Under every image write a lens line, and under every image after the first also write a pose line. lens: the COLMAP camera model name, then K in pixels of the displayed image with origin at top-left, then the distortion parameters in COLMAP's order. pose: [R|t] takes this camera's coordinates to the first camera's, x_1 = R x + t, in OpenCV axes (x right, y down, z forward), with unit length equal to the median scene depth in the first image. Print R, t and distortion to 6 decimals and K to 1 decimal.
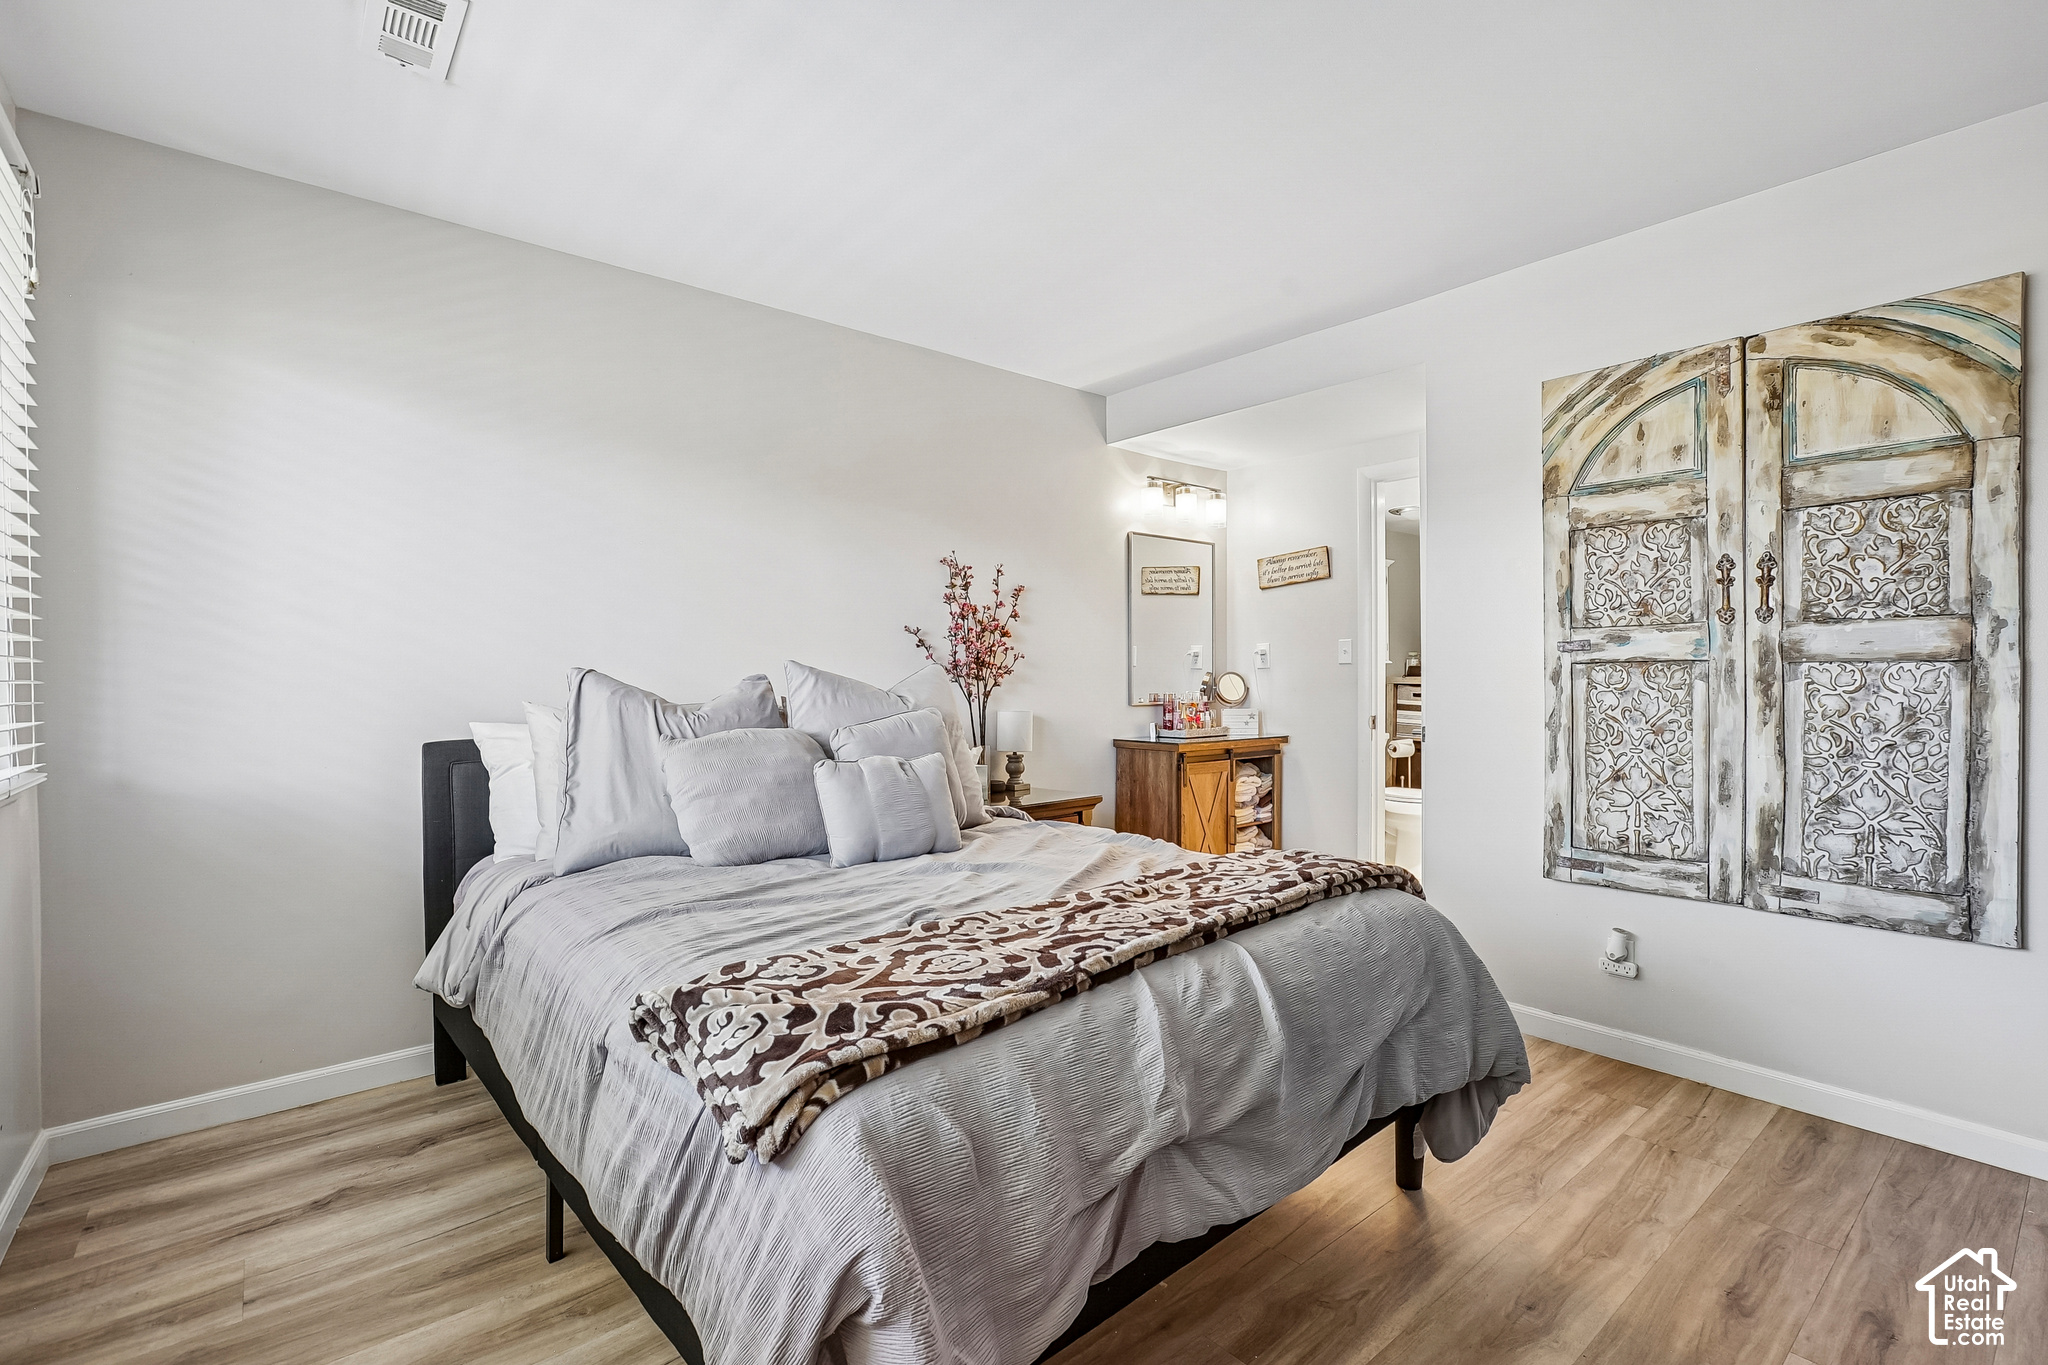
lens RADIAL K [[937.7, 0, 1029.5], [0, 937.7, 681.7], [0, 0, 1]] dist [-0.019694, 0.000648]
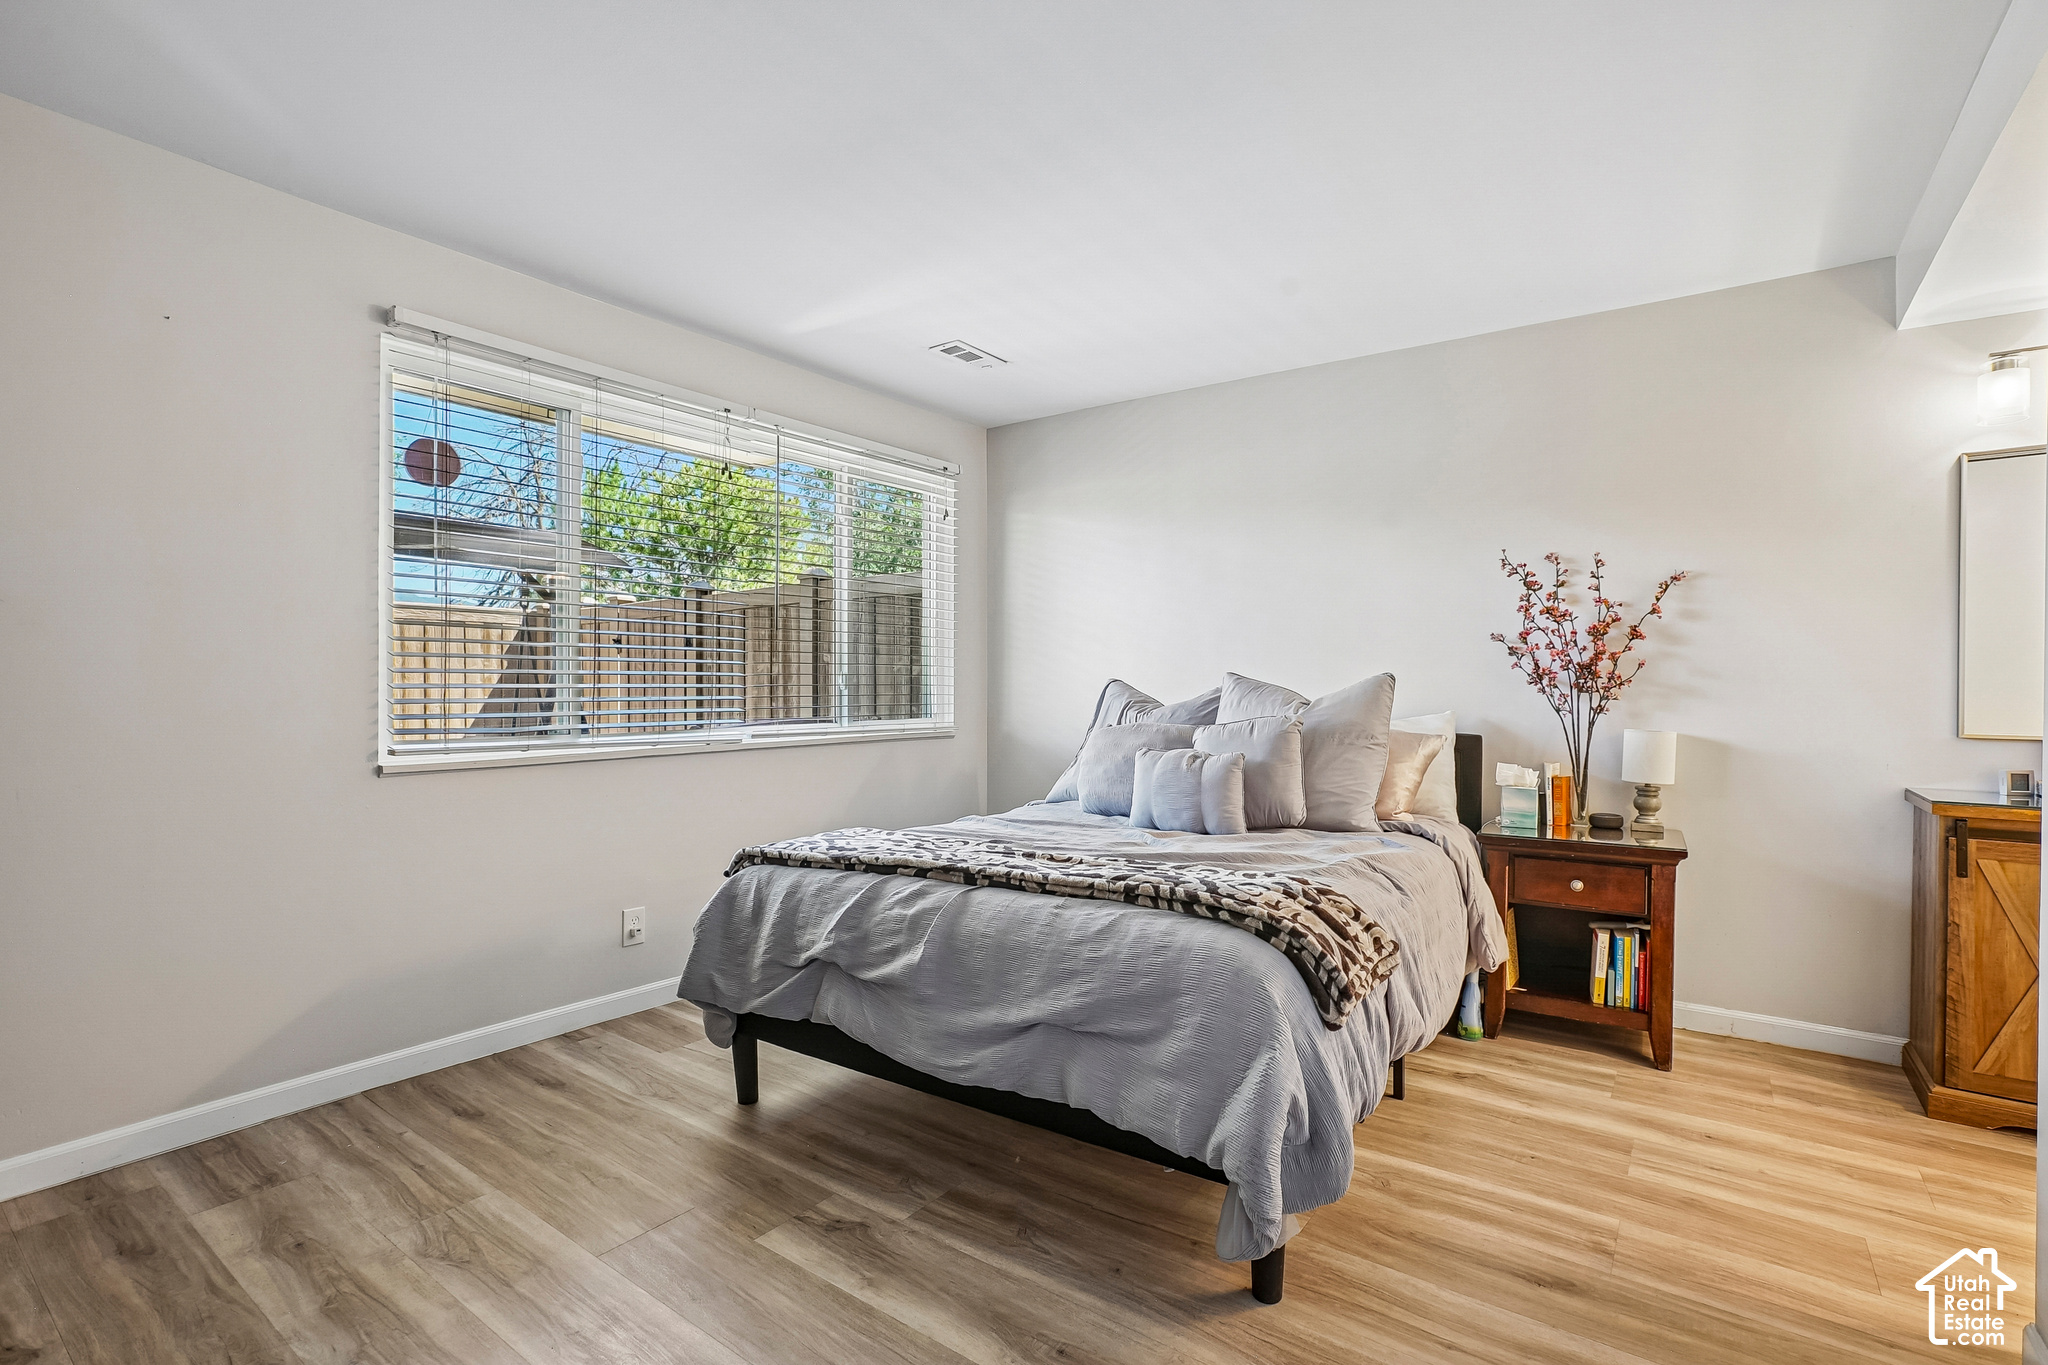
lens RADIAL K [[937.7, 0, 1031.5], [0, 937.7, 685.6], [0, 0, 1]] dist [-0.019694, 0.000648]
pose [[0.228648, 0.000253, -0.973509, 1.206523], [-0.009013, 0.999958, -0.001857, -0.001702], [0.973468, 0.009199, 0.228640, 0.620499]]
